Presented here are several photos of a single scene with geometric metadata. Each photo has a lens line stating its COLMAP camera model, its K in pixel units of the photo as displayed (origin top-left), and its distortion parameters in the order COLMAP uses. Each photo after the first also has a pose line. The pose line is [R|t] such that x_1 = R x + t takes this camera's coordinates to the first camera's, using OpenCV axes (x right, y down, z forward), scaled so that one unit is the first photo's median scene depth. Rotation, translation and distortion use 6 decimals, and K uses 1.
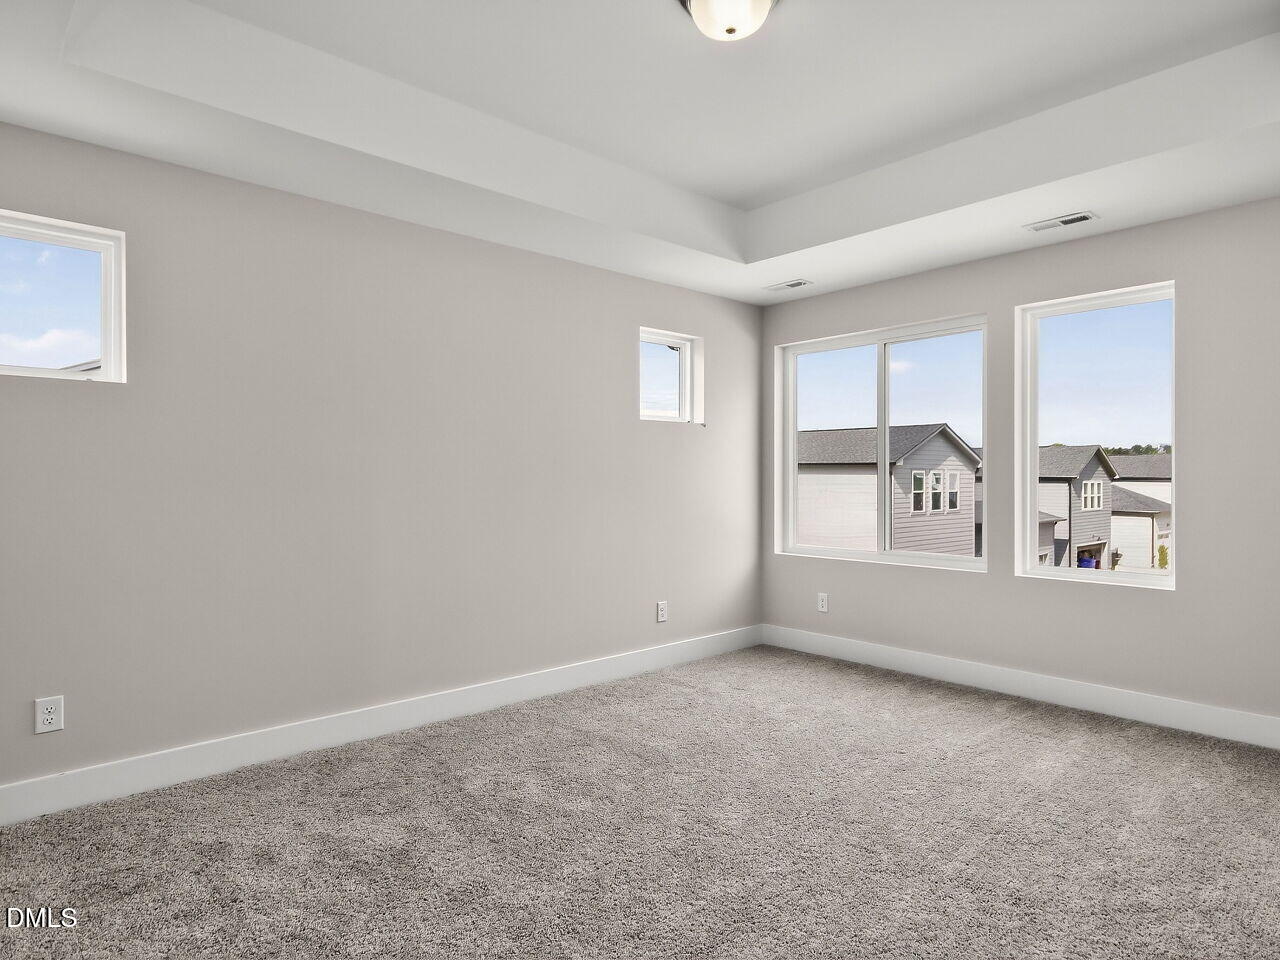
lens RADIAL K [[719.6, 0, 658.4], [0, 719.6, 477.5], [0, 0, 1]] dist [-0.080638, 0.038952]
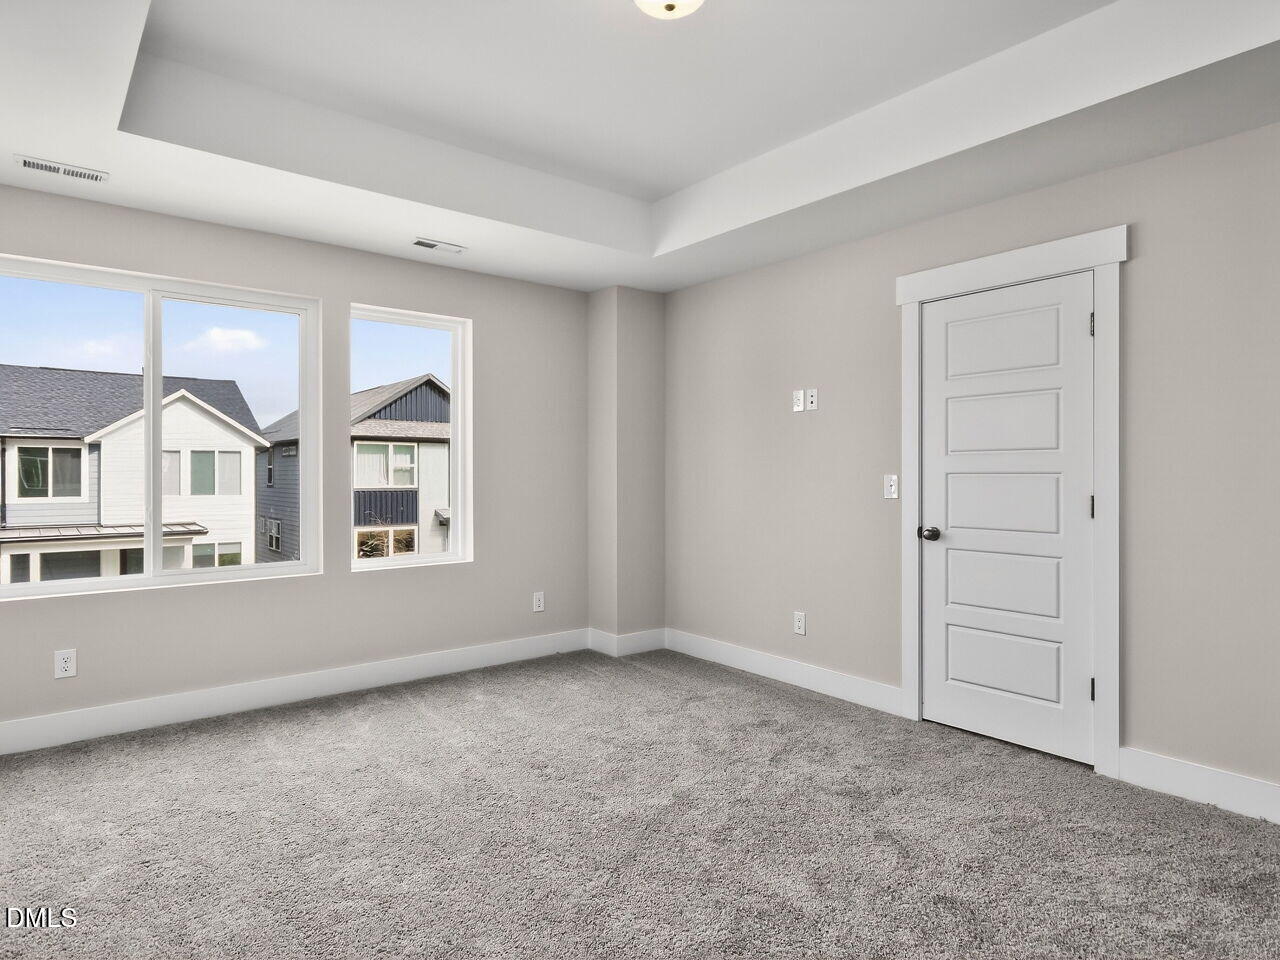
lens RADIAL K [[719.6, 0, 658.4], [0, 719.6, 477.5], [0, 0, 1]] dist [-0.080638, 0.038952]
pose [[0.043868, -0.008205, 0.999004, -0.476621], [0.003717, 0.999961, 0.008049, -0.001396], [-0.999030, 0.003361, 0.043897, 0.524352]]
